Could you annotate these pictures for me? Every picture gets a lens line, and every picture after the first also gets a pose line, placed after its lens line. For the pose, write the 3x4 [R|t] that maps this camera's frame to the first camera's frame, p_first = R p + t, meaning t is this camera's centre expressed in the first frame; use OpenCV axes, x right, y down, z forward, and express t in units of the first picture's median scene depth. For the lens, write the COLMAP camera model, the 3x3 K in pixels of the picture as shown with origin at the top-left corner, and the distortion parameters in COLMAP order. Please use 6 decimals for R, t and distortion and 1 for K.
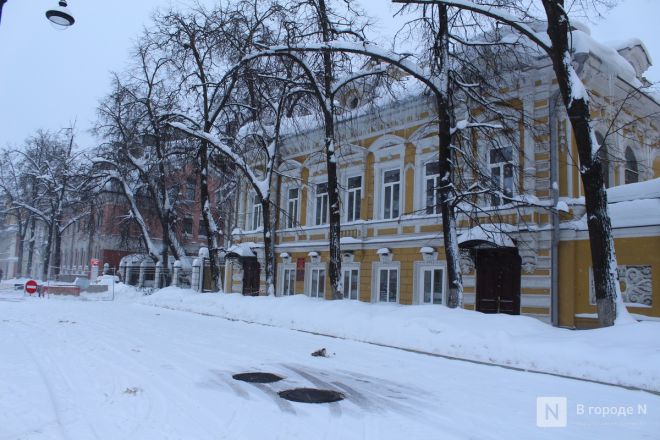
lens RADIAL K [[537.1, 0, 330.1], [0, 537.1, 229.7], [0, 0, 1]] dist [-0.147846, 0.116198]
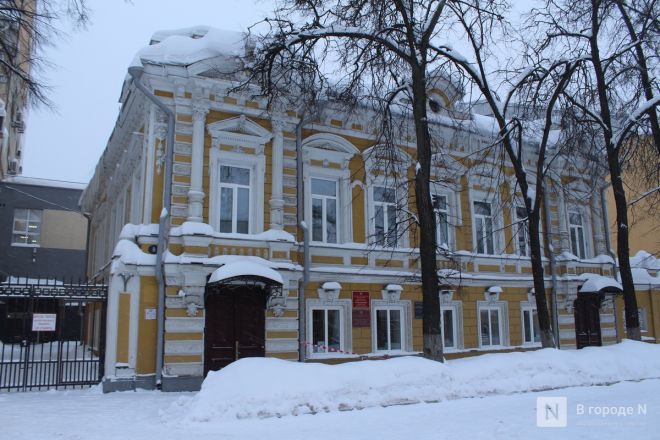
lens RADIAL K [[613.1, 0, 330.0], [0, 613.1, 220.0], [0, 0, 1]] dist [-0.003177, 0.185997]
pose [[0.095125, 0.142978, 0.985144, -0.804765], [-0.073726, 0.987926, -0.136263, 0.071095], [-0.992731, -0.059669, 0.104517, 0.968503]]
